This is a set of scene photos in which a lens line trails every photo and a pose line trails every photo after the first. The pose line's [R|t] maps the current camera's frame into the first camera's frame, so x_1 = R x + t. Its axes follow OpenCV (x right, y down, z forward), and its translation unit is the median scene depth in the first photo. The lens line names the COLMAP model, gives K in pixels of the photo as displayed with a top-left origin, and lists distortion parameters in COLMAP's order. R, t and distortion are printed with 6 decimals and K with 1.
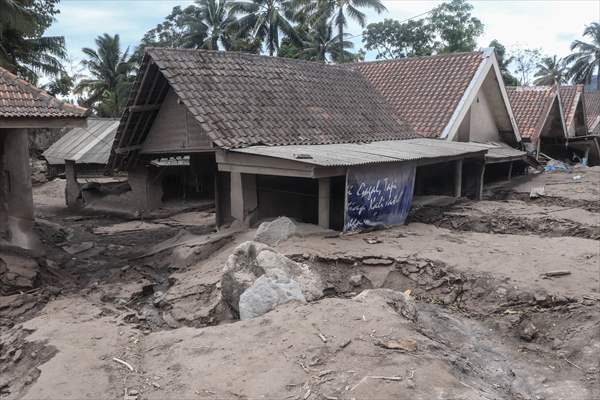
lens RADIAL K [[481.4, 0, 302.3], [0, 481.4, 196.8], [0, 0, 1]] dist [-0.008317, -0.007357]
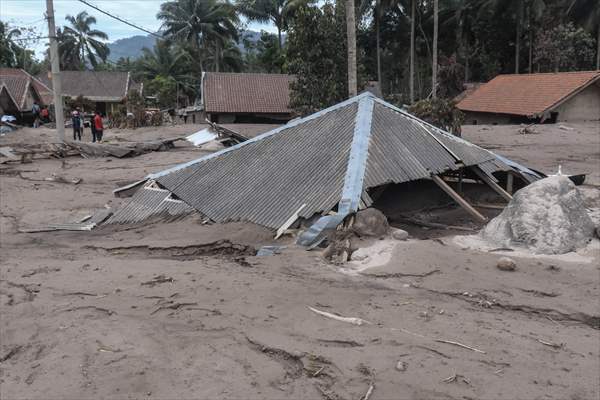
lens RADIAL K [[481.4, 0, 298.2], [0, 481.4, 199.2], [0, 0, 1]] dist [-0.008317, -0.007357]
pose [[0.642600, -0.164765, 0.748276, -0.047936], [0.101319, 0.986302, 0.130167, 0.024159], [-0.759473, -0.007831, 0.650492, -0.338220]]
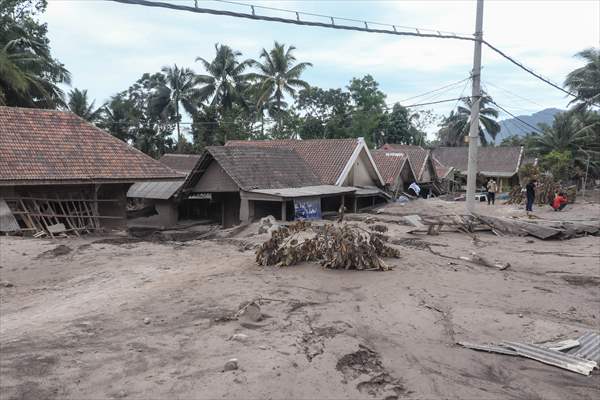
lens RADIAL K [[481.4, 0, 299.6], [0, 481.4, 199.4], [0, 0, 1]] dist [-0.008317, -0.007357]
pose [[0.990667, 0.000591, 0.136303, -0.037272], [0.009288, 0.997374, -0.071830, 0.022478], [-0.135988, 0.072426, 0.988060, -0.261636]]
